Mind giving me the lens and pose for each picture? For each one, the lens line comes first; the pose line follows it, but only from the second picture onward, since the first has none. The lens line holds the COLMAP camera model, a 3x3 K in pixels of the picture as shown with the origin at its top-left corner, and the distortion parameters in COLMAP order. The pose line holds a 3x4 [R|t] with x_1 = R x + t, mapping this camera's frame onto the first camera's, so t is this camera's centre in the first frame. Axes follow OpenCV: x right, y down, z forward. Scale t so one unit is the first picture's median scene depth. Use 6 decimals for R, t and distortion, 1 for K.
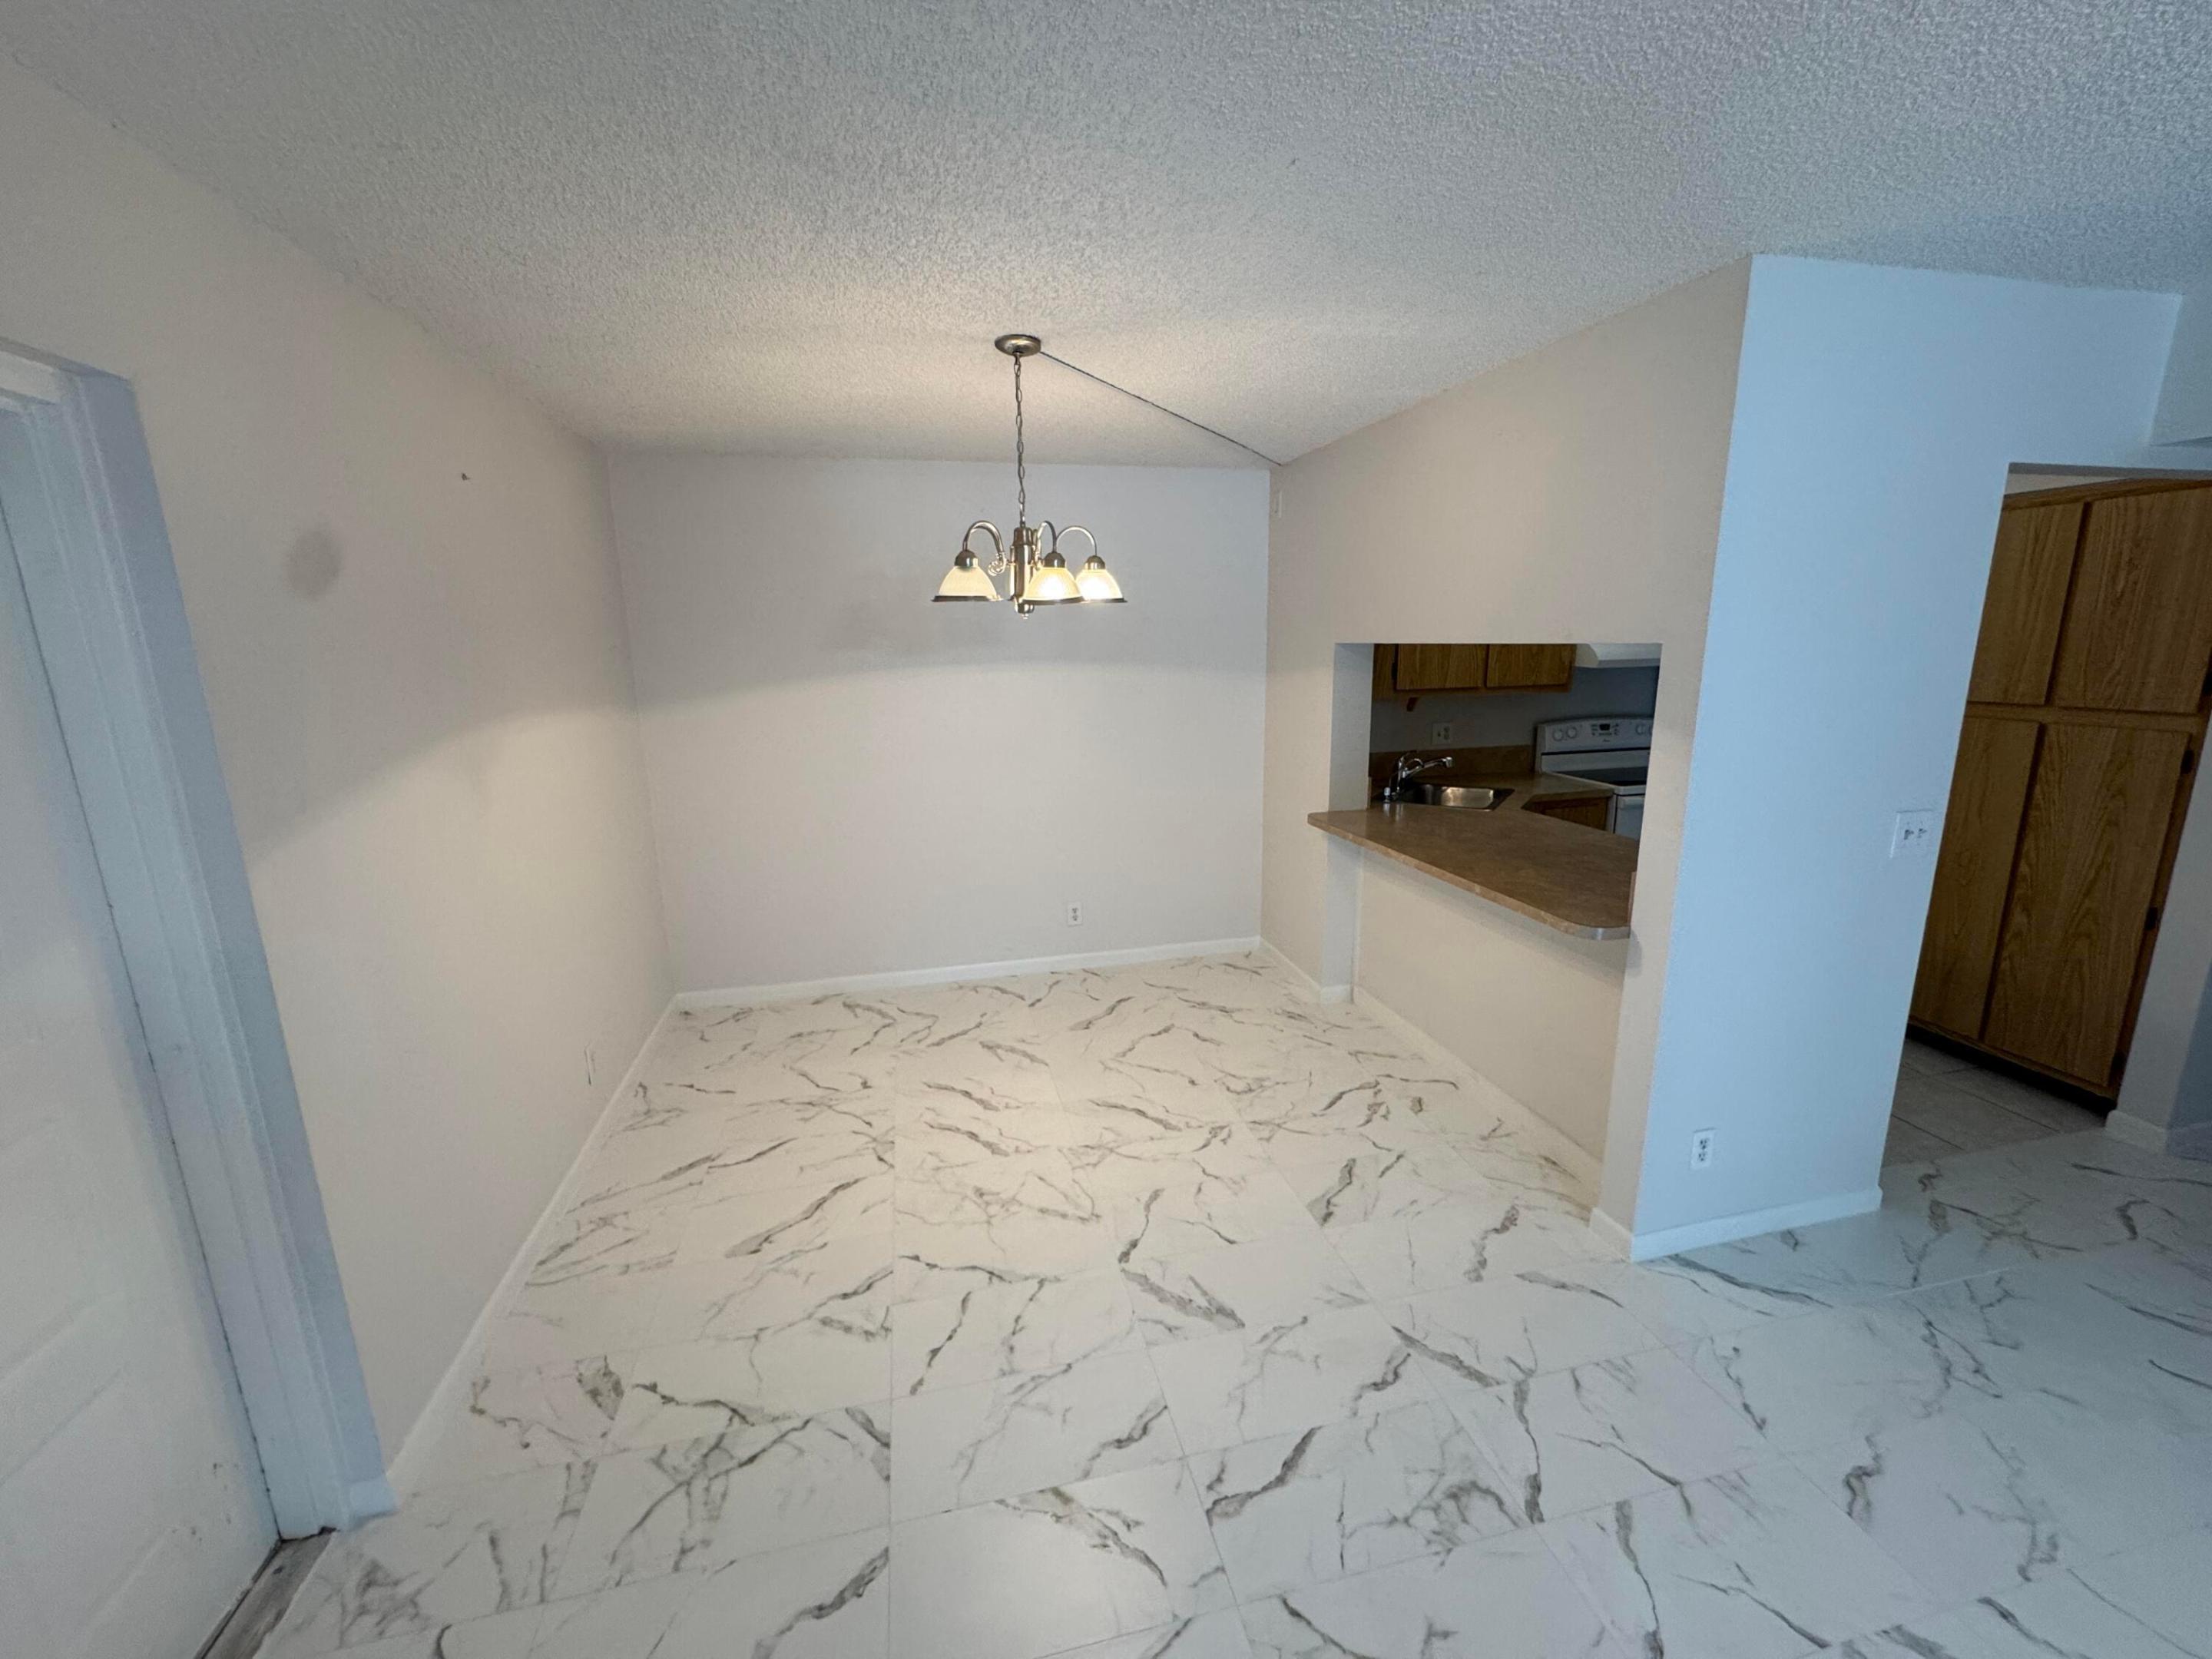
lens RADIAL K [[882.4, 0, 1108.1], [0, 882.4, 822.0], [0, 0, 1]] dist [-0.003895, 0.000498]
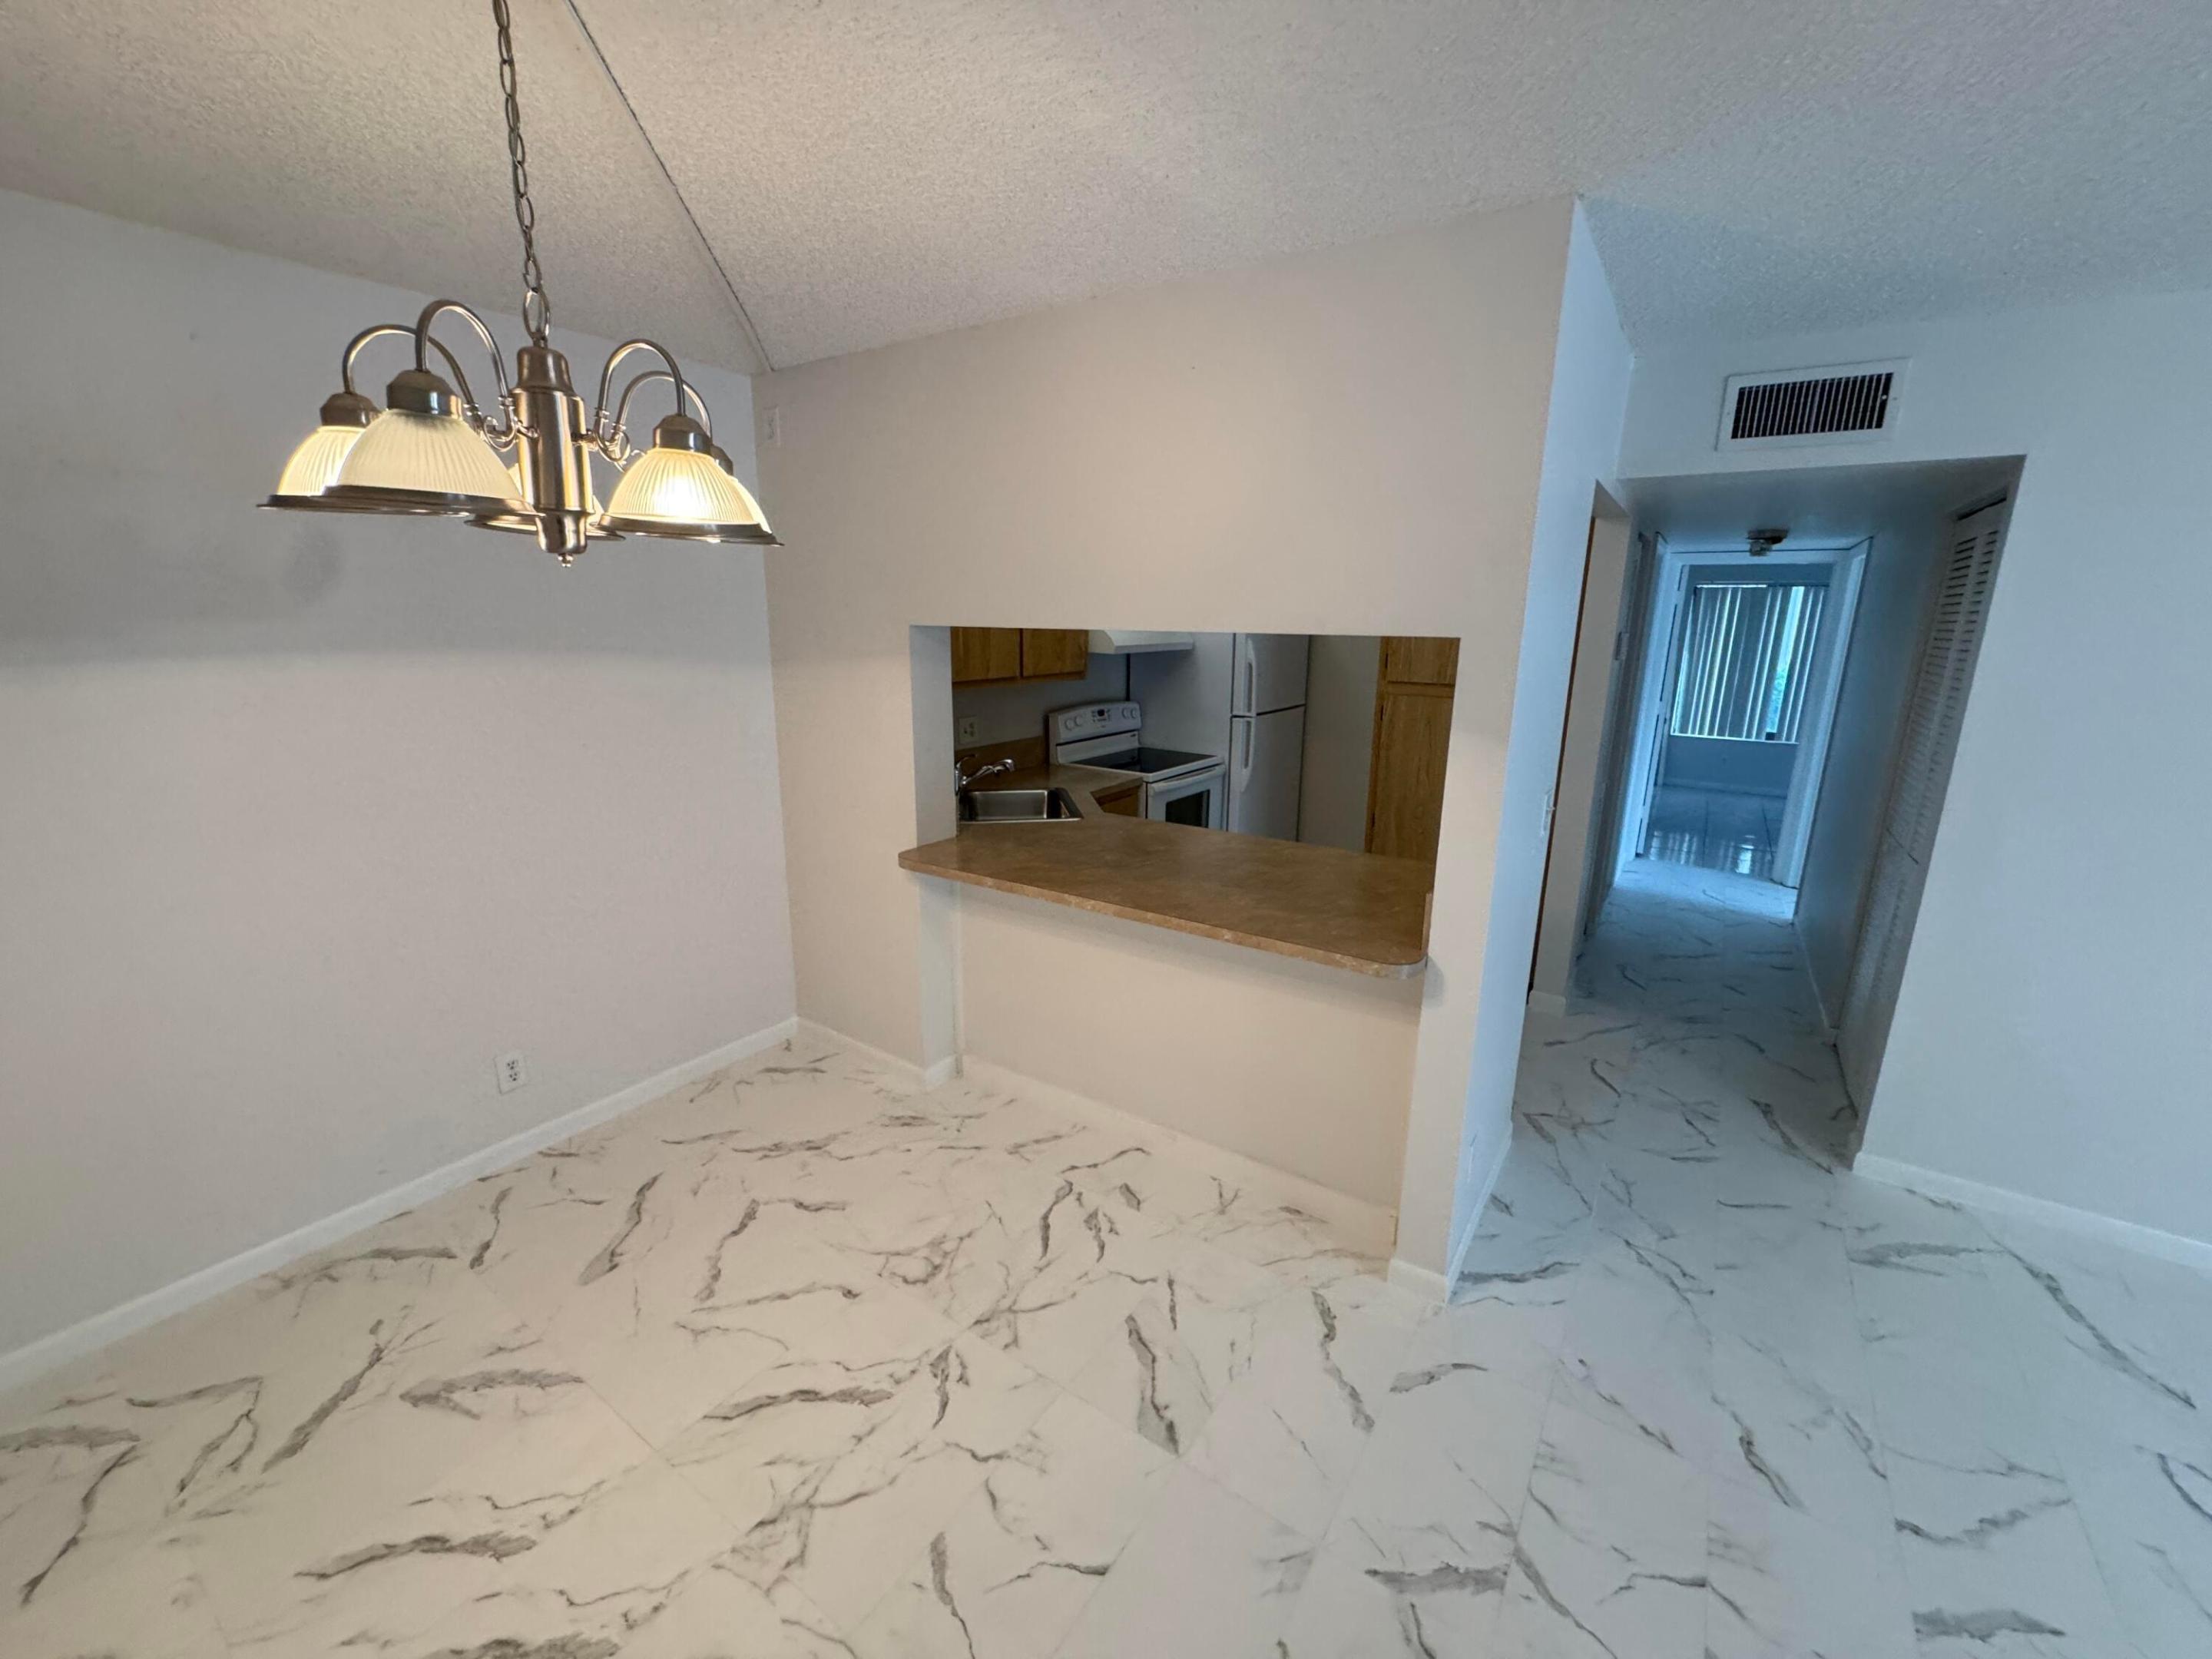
lens RADIAL K [[882.4, 0, 1105.5], [0, 882.4, 822.7], [0, 0, 1]] dist [-0.003895, 0.000498]
pose [[0.736682, -0.132550, 0.663122, -0.173604], [0.114798, 0.990882, 0.070532, -0.088371], [-0.666424, 0.024165, 0.745181, 0.422226]]
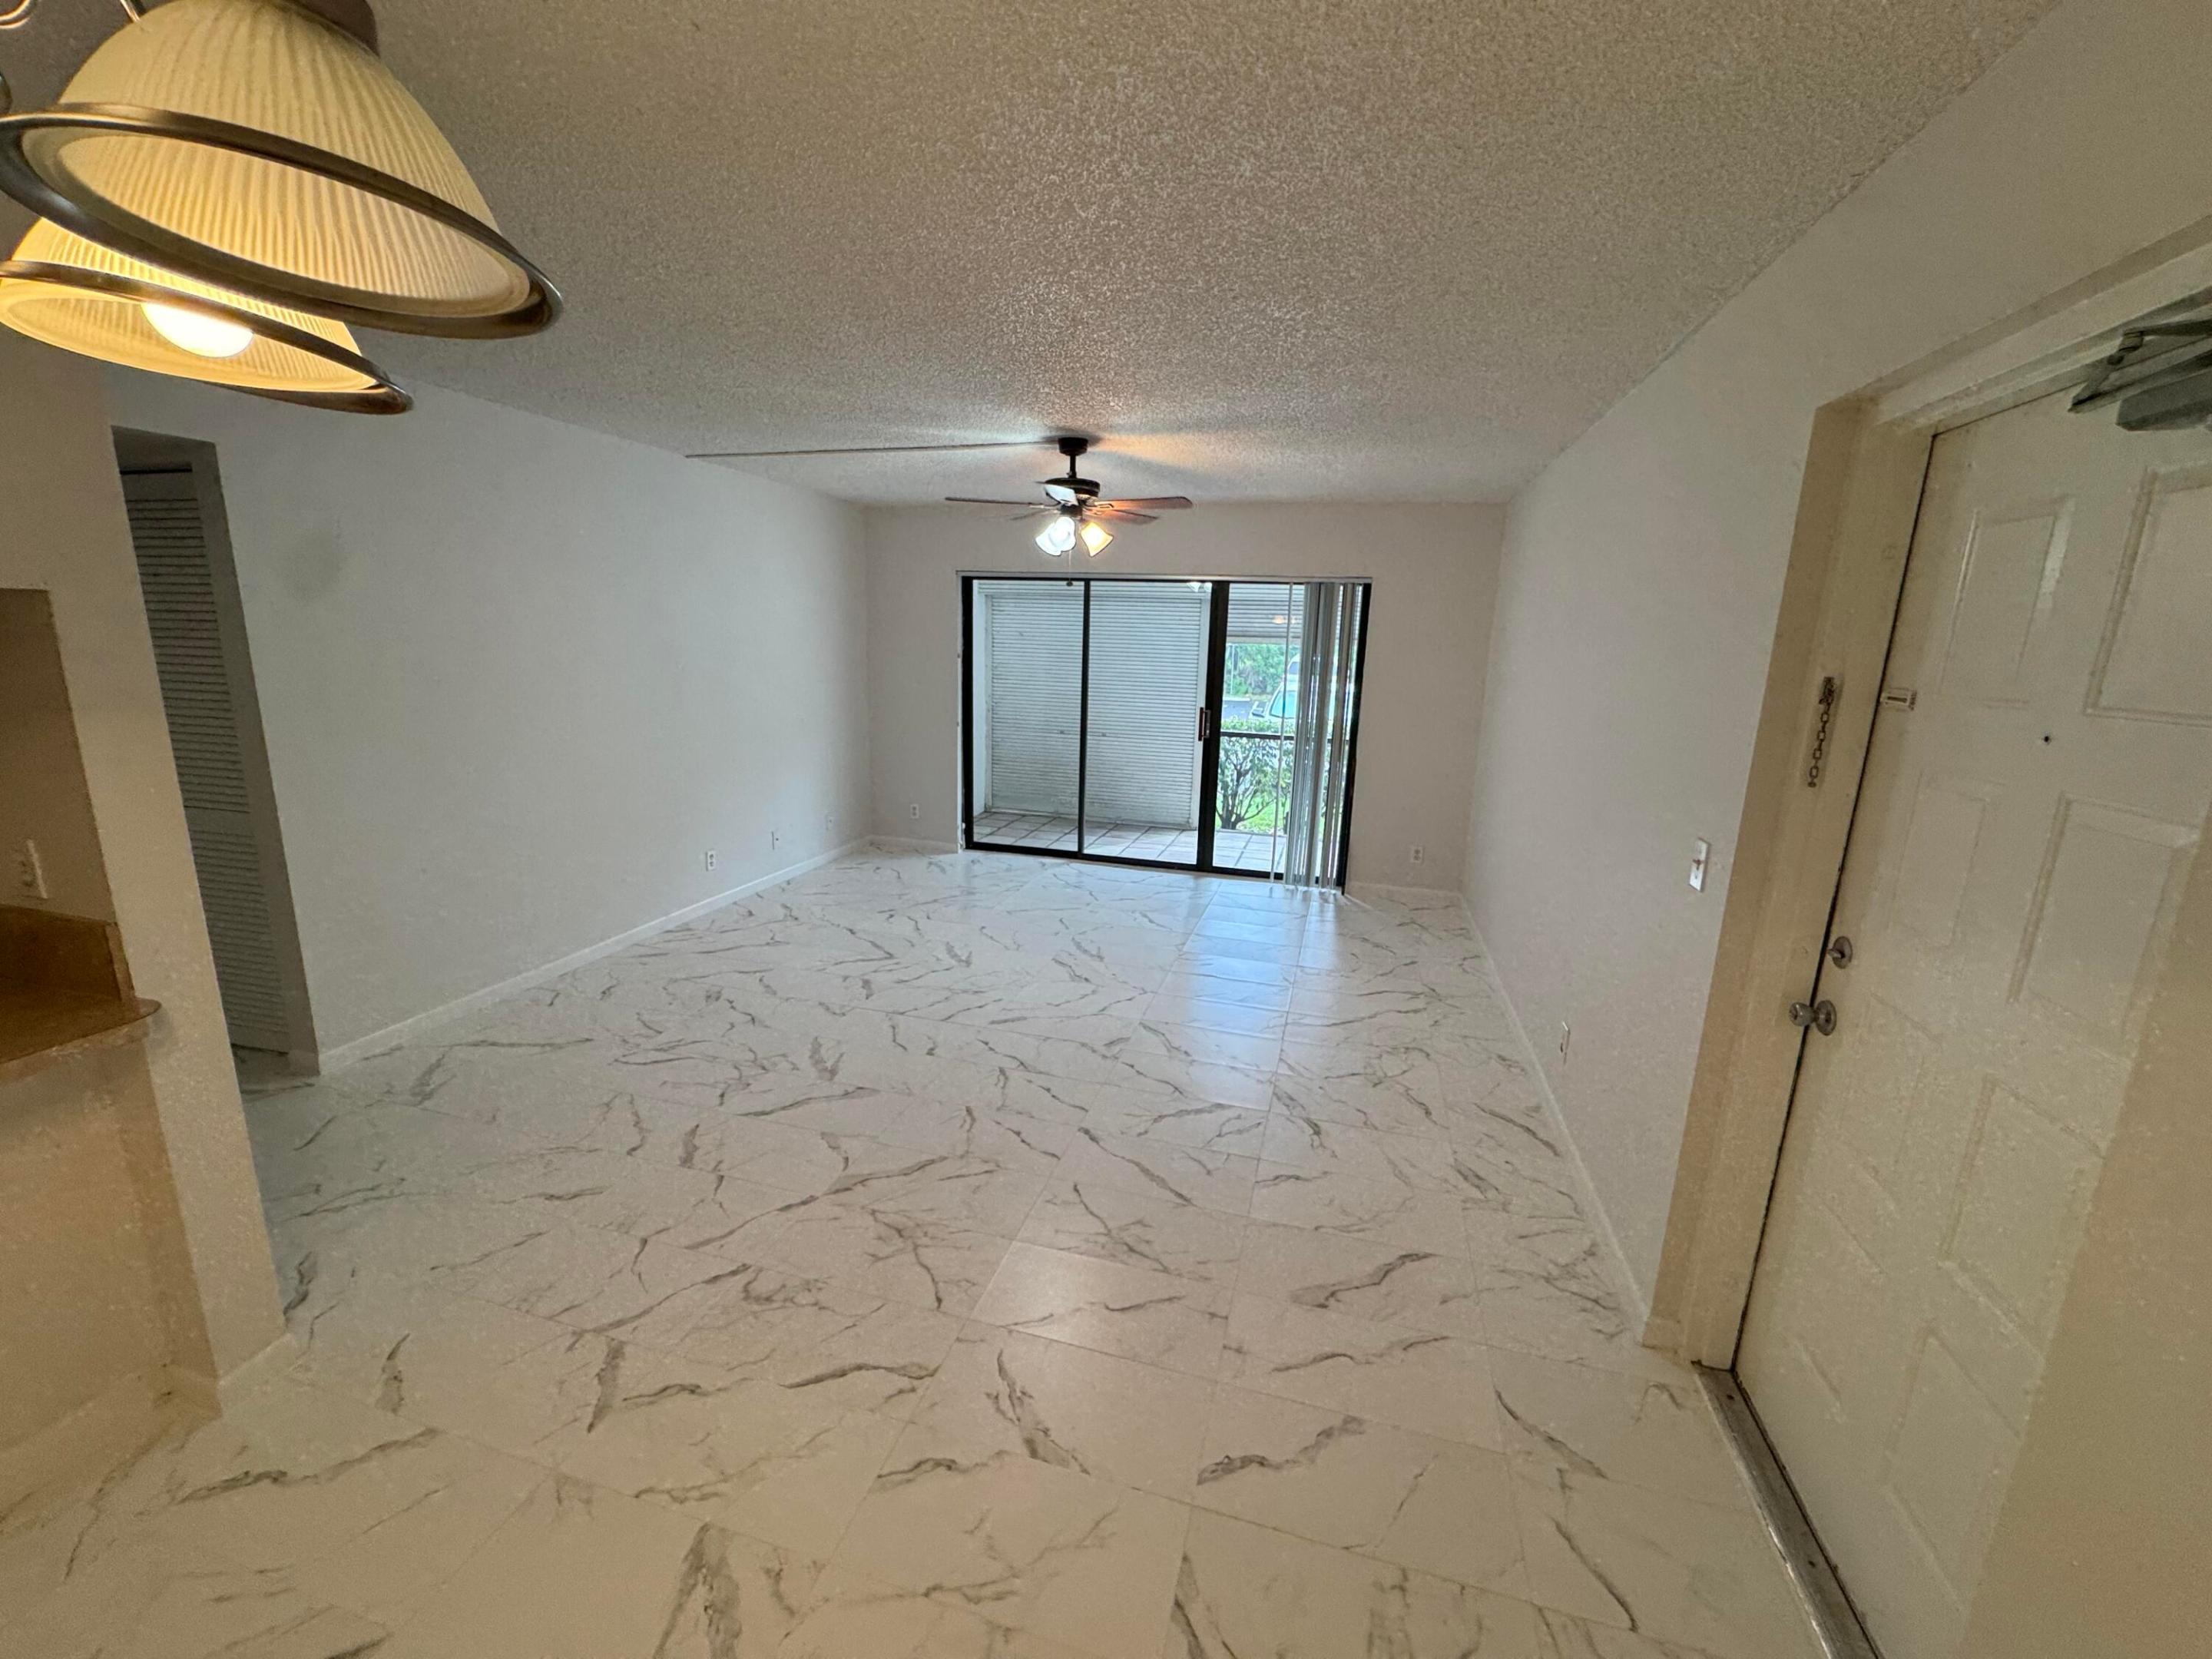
lens RADIAL K [[882.4, 0, 1106.0], [0, 882.4, 828.2], [0, 0, 1]] dist [-0.003895, 0.000498]
pose [[-0.877052, -0.112825, 0.466958, -0.305962], [0.084506, 0.920638, 0.381162, -0.160179], [-0.472904, 0.373760, -0.797913, 0.881034]]
